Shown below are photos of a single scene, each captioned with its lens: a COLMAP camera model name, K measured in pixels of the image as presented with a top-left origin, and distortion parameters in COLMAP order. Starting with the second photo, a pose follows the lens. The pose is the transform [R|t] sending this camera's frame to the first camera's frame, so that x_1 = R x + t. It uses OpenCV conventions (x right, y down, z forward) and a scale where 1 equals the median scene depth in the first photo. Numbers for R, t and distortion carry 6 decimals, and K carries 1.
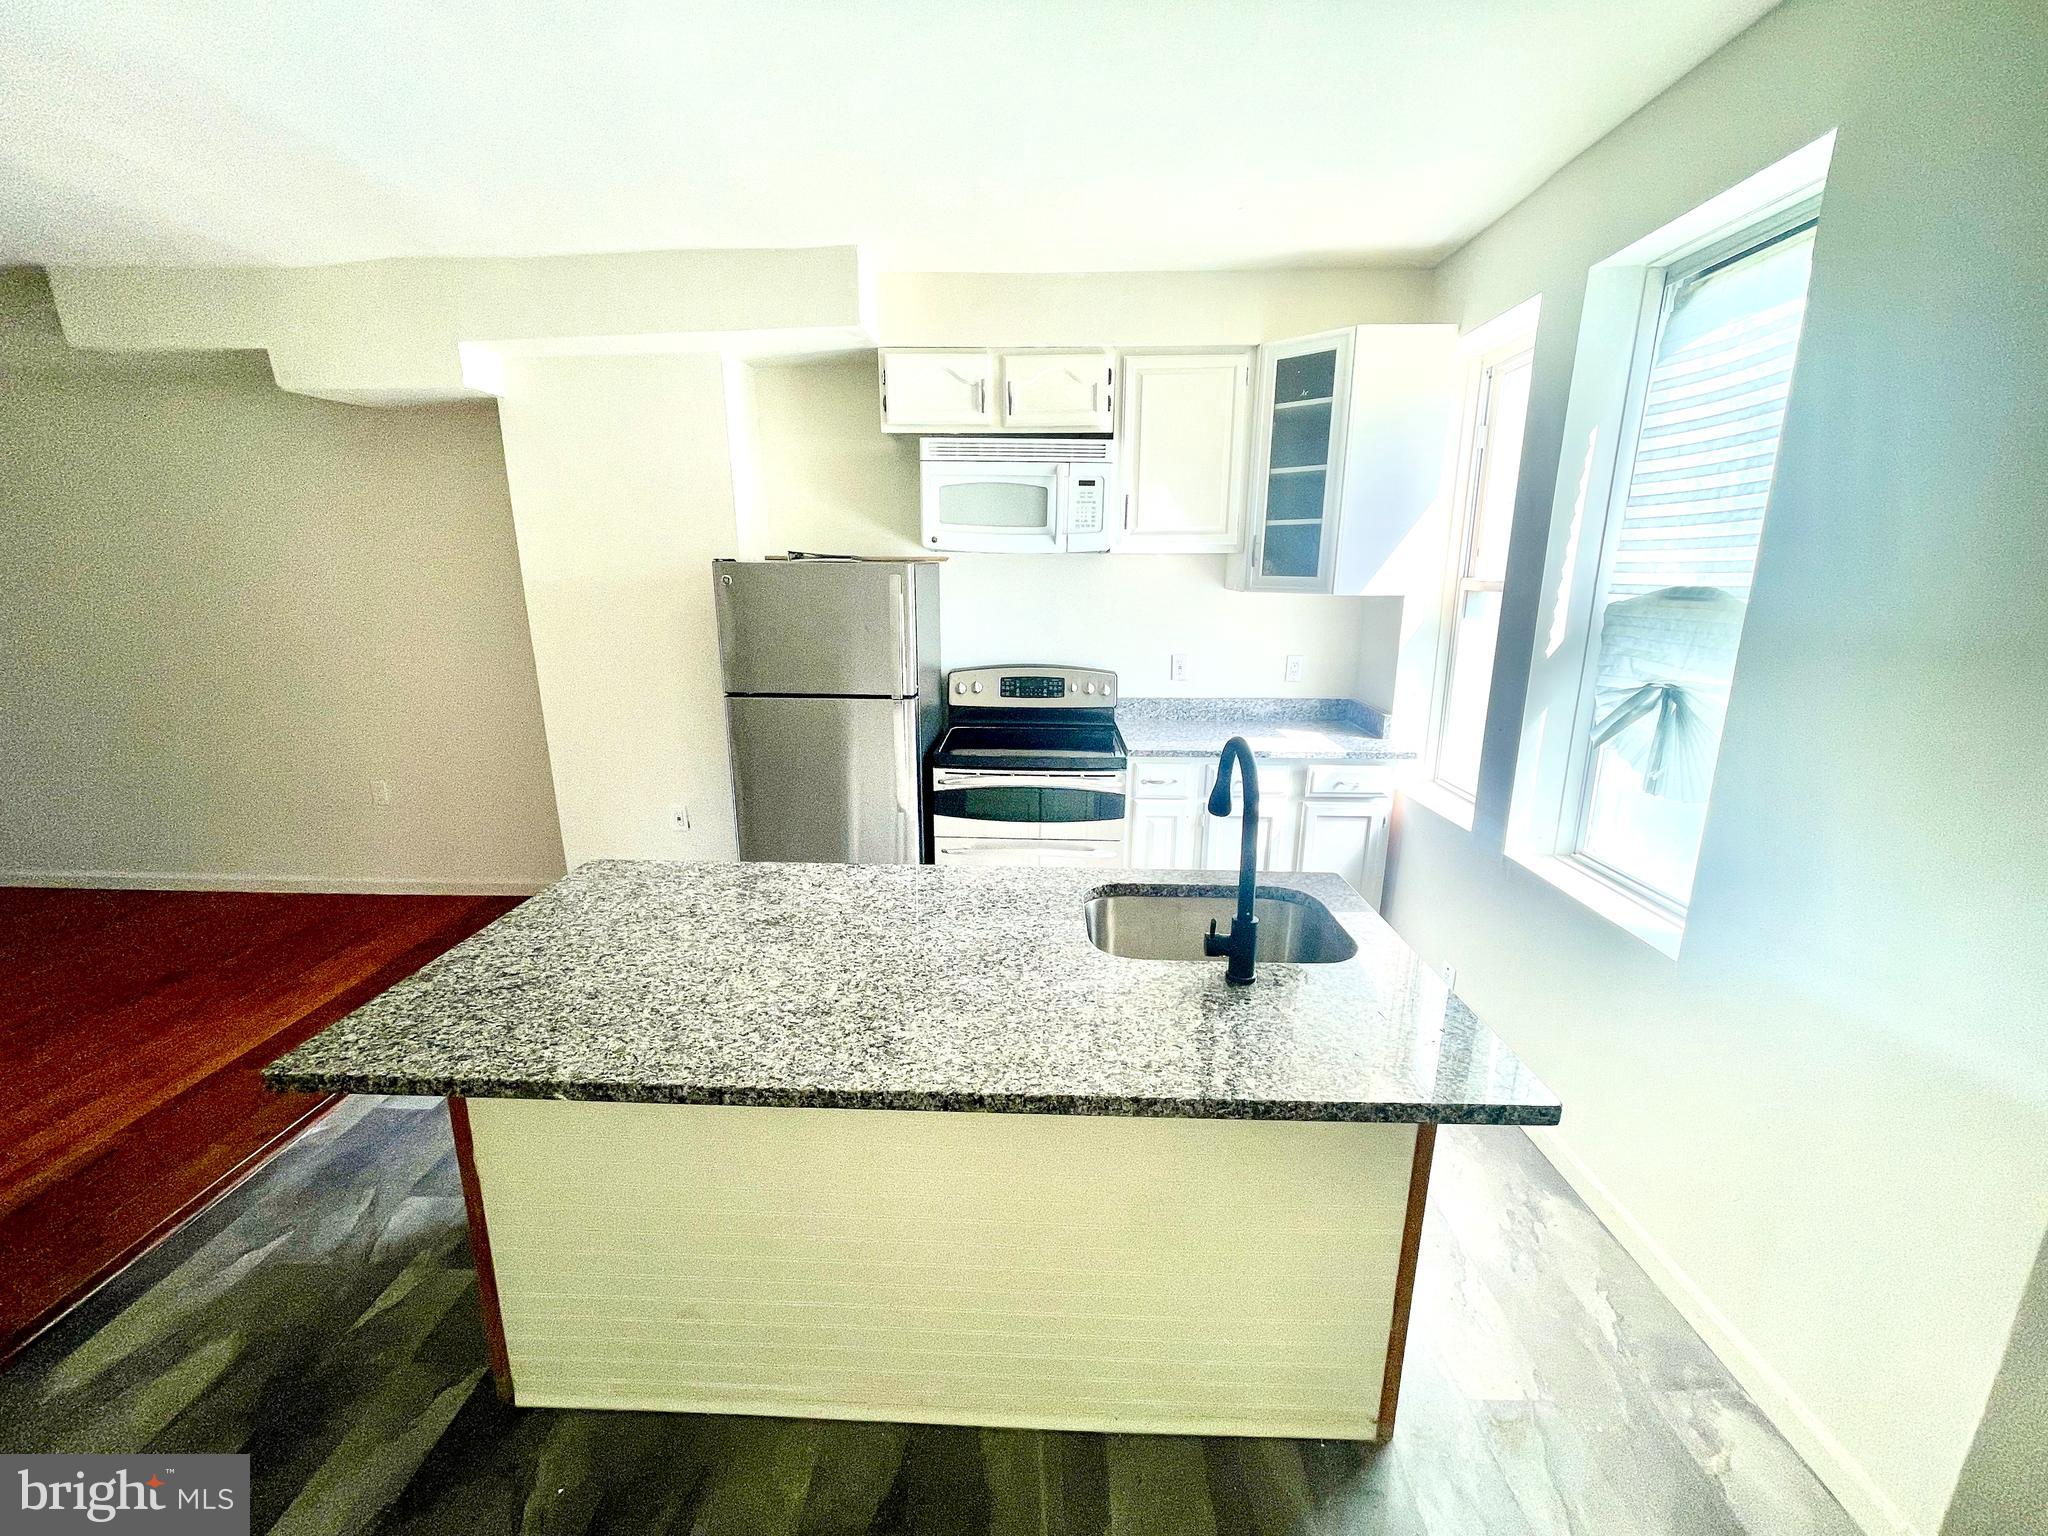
lens RADIAL K [[827.9, 0, 1017.3], [0, 827.9, 765.3], [0, 0, 1]] dist [-0.003890, 0.002729]
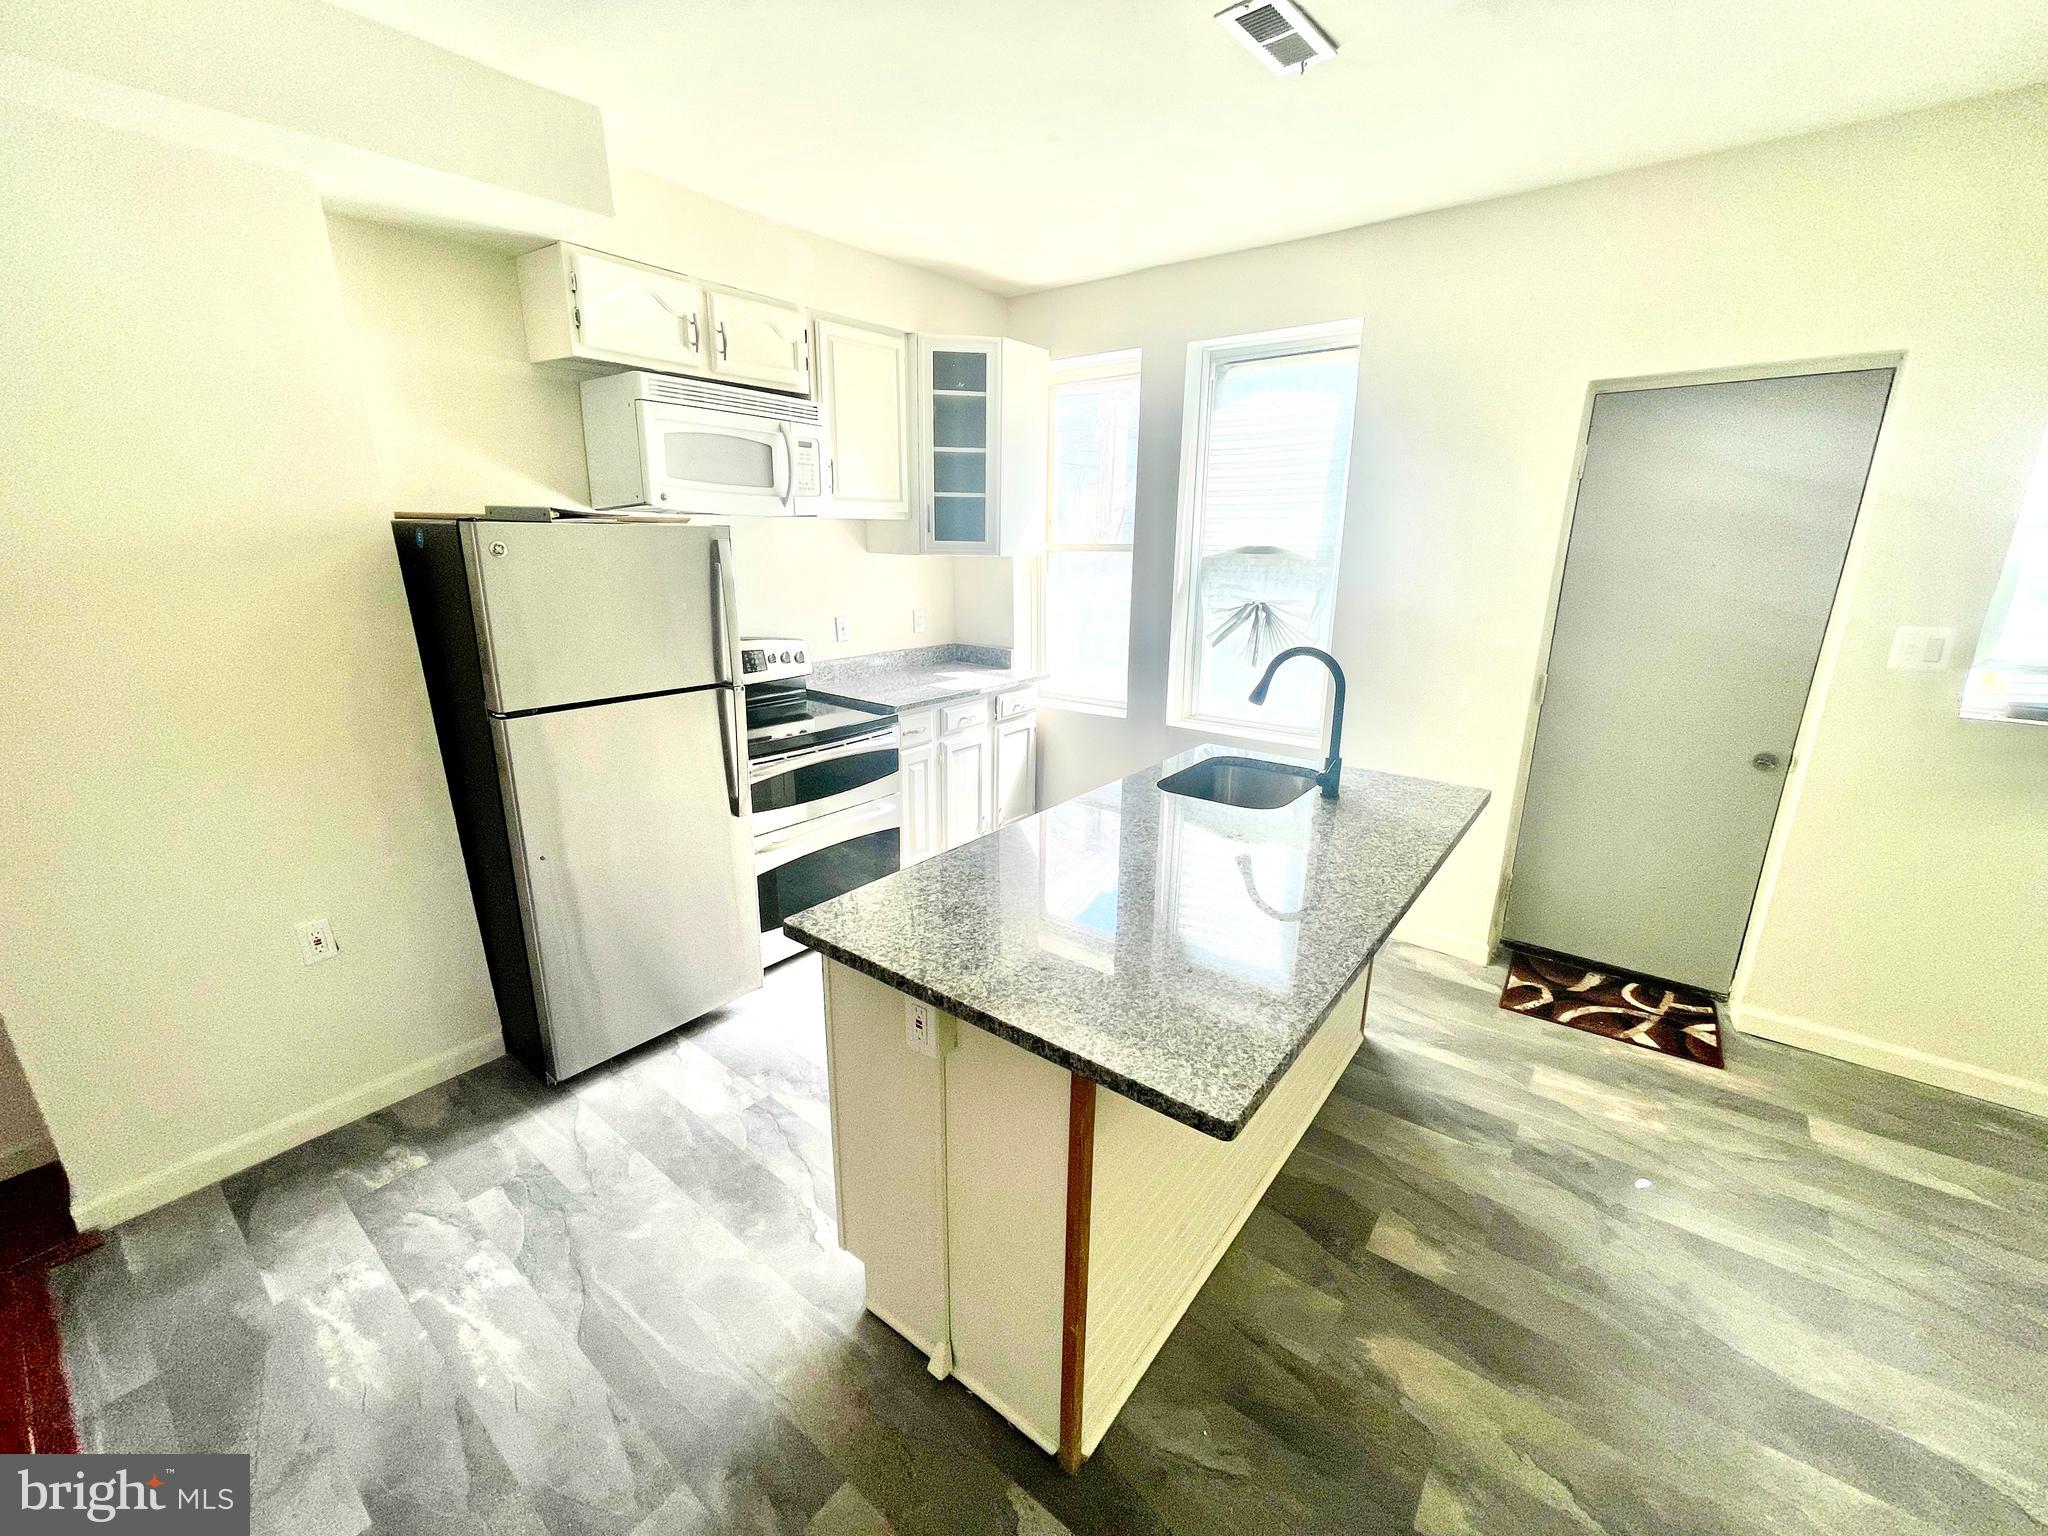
lens RADIAL K [[827.9, 0, 1014.8], [0, 827.9, 764.8], [0, 0, 1]] dist [-0.003890, 0.002729]
pose [[0.591328, -0.213365, 0.777694, -0.618153], [0.182757, 0.974729, 0.128461, -0.053713], [-0.785450, 0.066166, 0.615378, 0.232007]]
